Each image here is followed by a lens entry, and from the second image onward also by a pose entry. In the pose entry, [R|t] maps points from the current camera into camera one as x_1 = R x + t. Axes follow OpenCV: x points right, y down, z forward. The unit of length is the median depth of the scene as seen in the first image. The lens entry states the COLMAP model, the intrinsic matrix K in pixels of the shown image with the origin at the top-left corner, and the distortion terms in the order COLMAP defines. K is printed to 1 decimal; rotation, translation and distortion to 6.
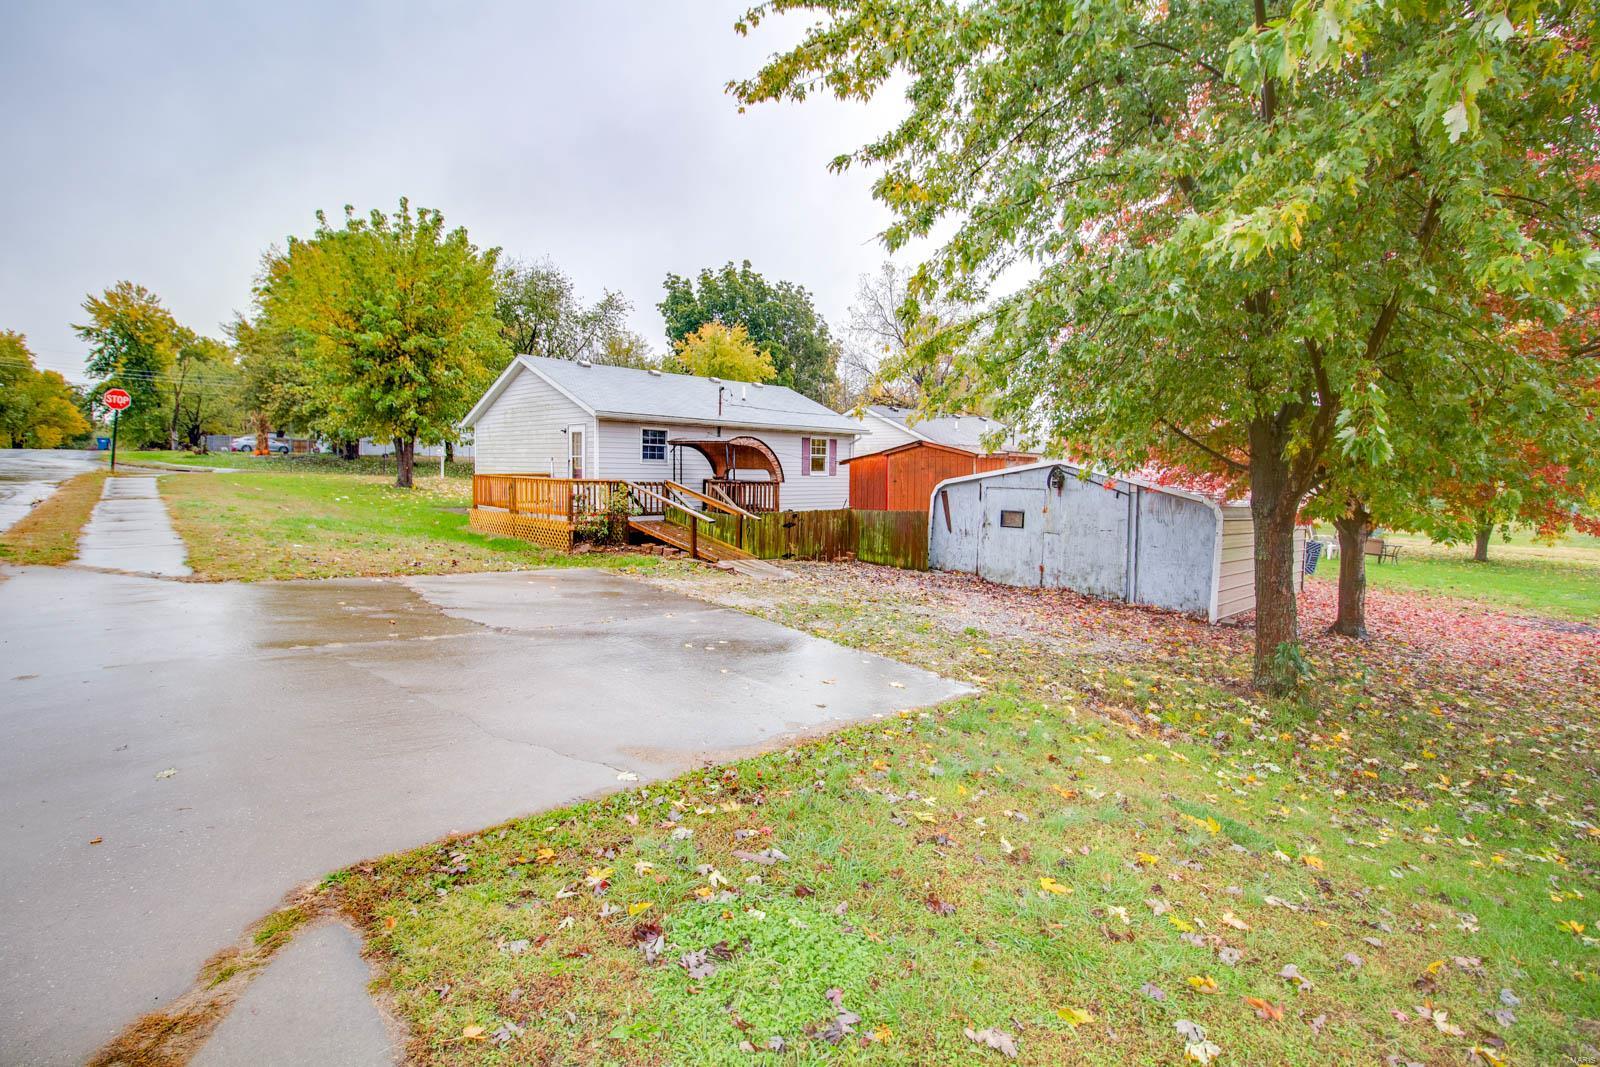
lens RADIAL K [[742.0, 0, 800.4], [0, 742.0, 511.1], [0, 0, 1]] dist [0.000548, -0.013917]
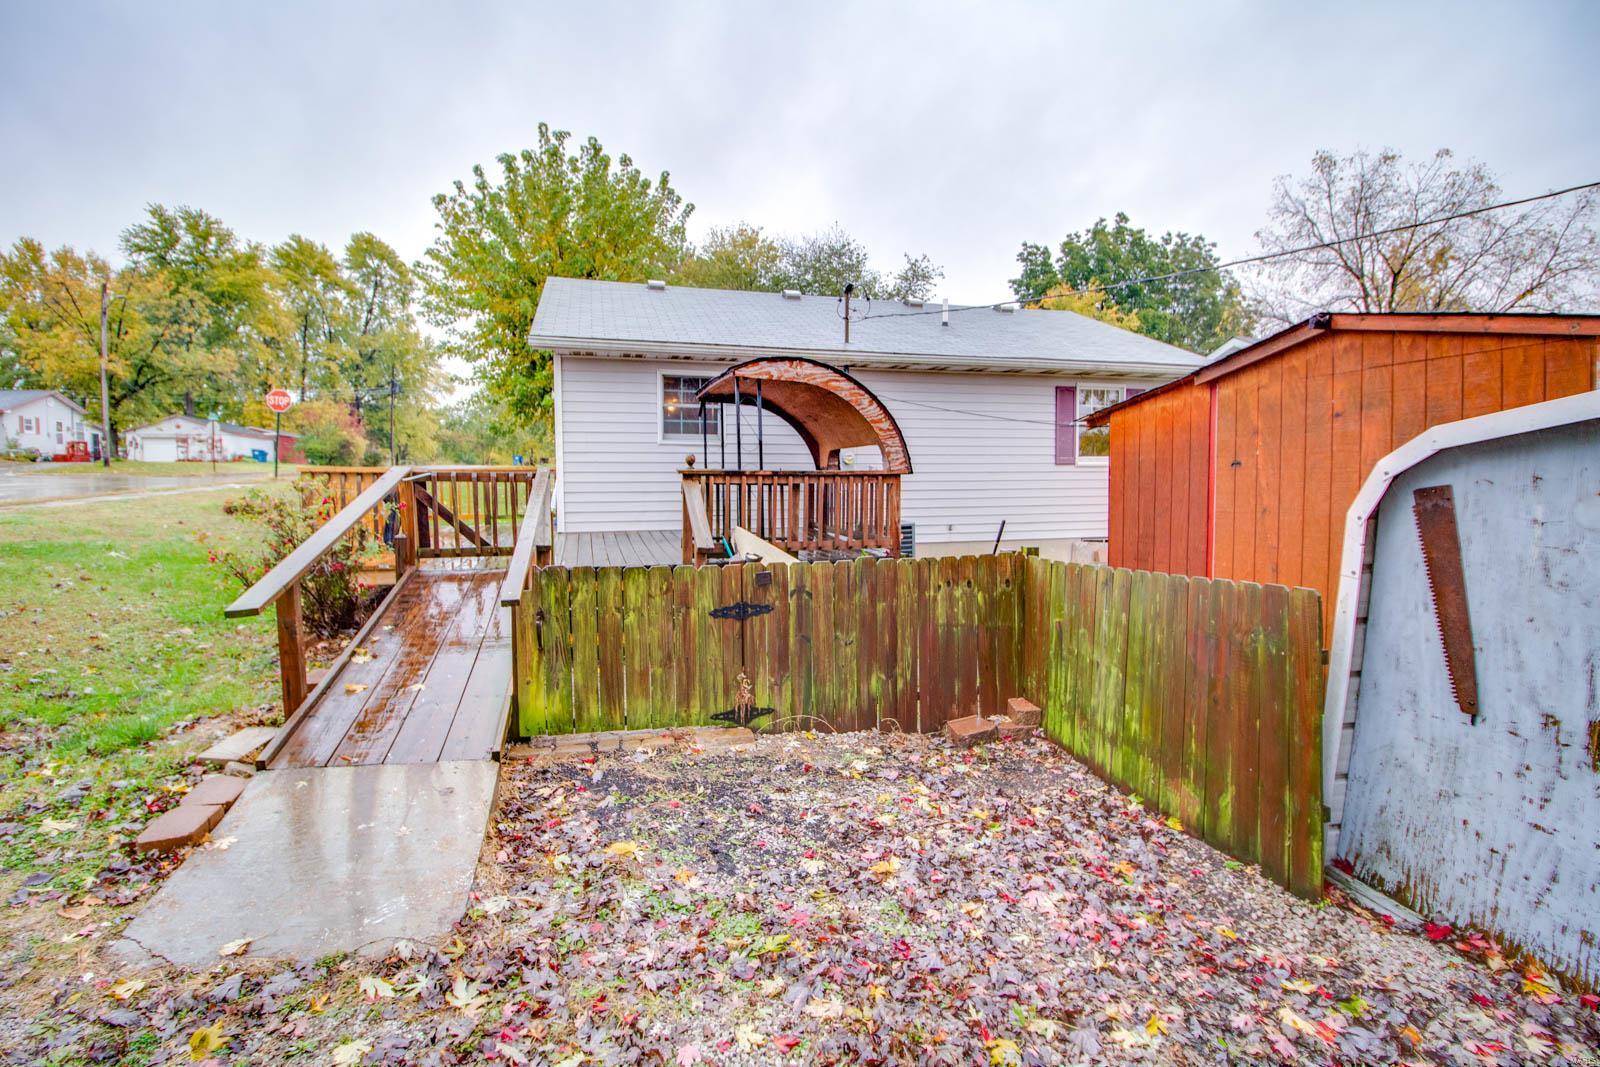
lens RADIAL K [[742.0, 0, 800.4], [0, 742.0, 511.1], [0, 0, 1]] dist [0.000548, -0.013917]
pose [[0.869172, 0.007468, -0.494453, 0.333604], [-0.013183, 0.999881, -0.008072, -0.040407], [0.494334, 0.013535, 0.869167, 1.721689]]
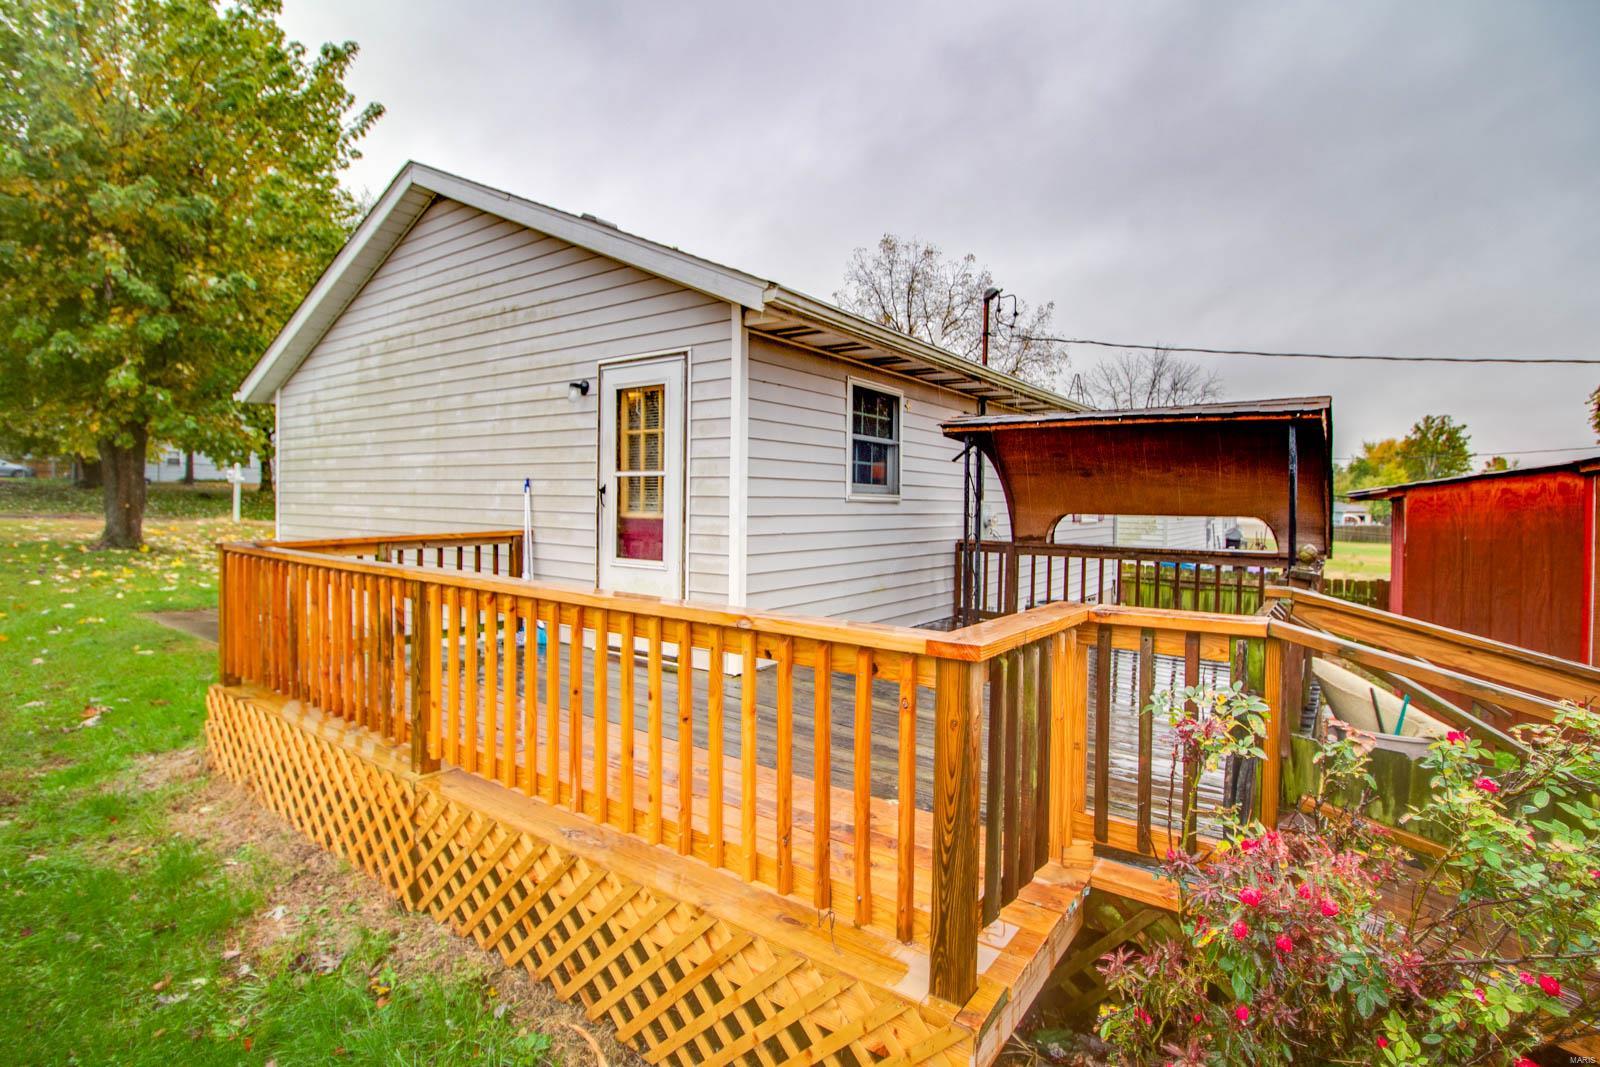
lens RADIAL K [[759.3, 0, 803.8], [0, 759.3, 517.8], [0, 0, 1]] dist [0.000638, -0.012444]
pose [[0.987700, -0.004117, 0.156308, -0.796211], [0.008975, 0.999498, -0.030385, -0.131602], [-0.156105, 0.031414, 0.987241, 1.973453]]
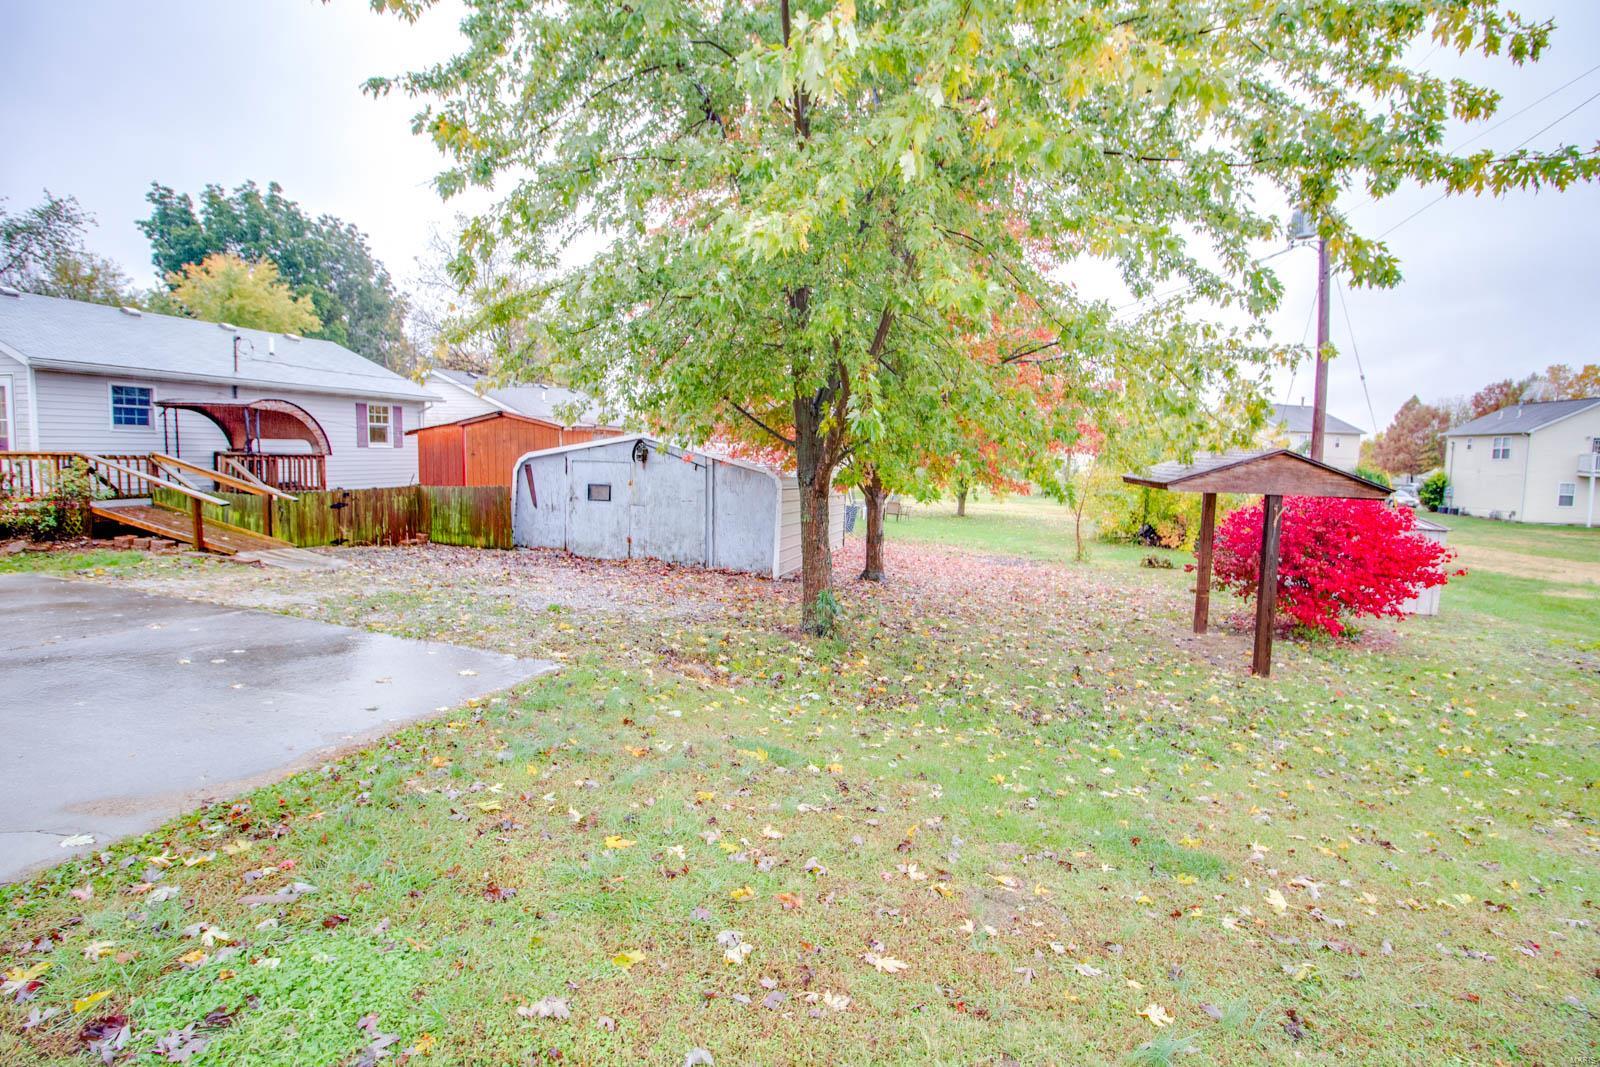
lens RADIAL K [[744.5, 0, 799.7], [0, 744.5, 512.7], [0, 0, 1]] dist [-0.000050, -0.013611]
pose [[0.862643, -0.037248, 0.504440, 0.023704], [0.018459, 0.998939, 0.042195, 0.001628], [-0.505476, -0.027088, 0.862415, -0.008338]]
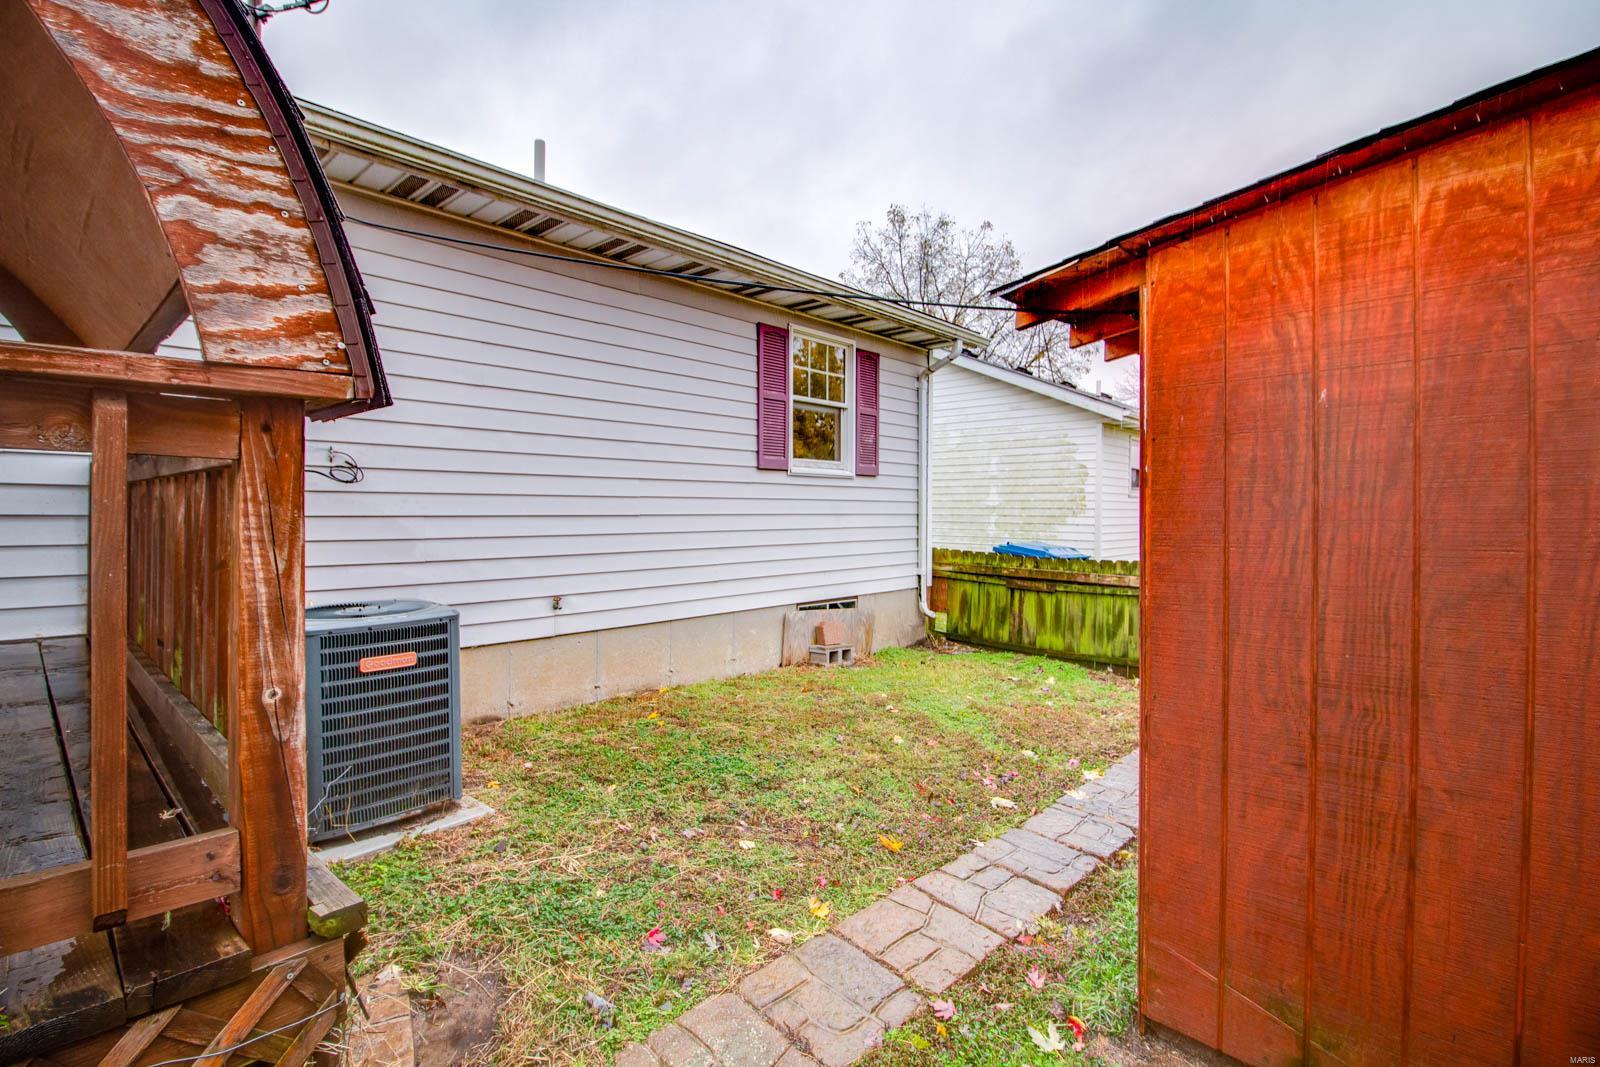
lens RADIAL K [[742.0, 0, 800.4], [0, 742.0, 511.1], [0, 0, 1]] dist [0.000548, -0.013917]
pose [[0.999563, -0.005746, 0.028986, 0.033132], [0.007209, 0.998690, -0.050653, -0.071217], [-0.028657, 0.050840, 0.998296, 2.565665]]
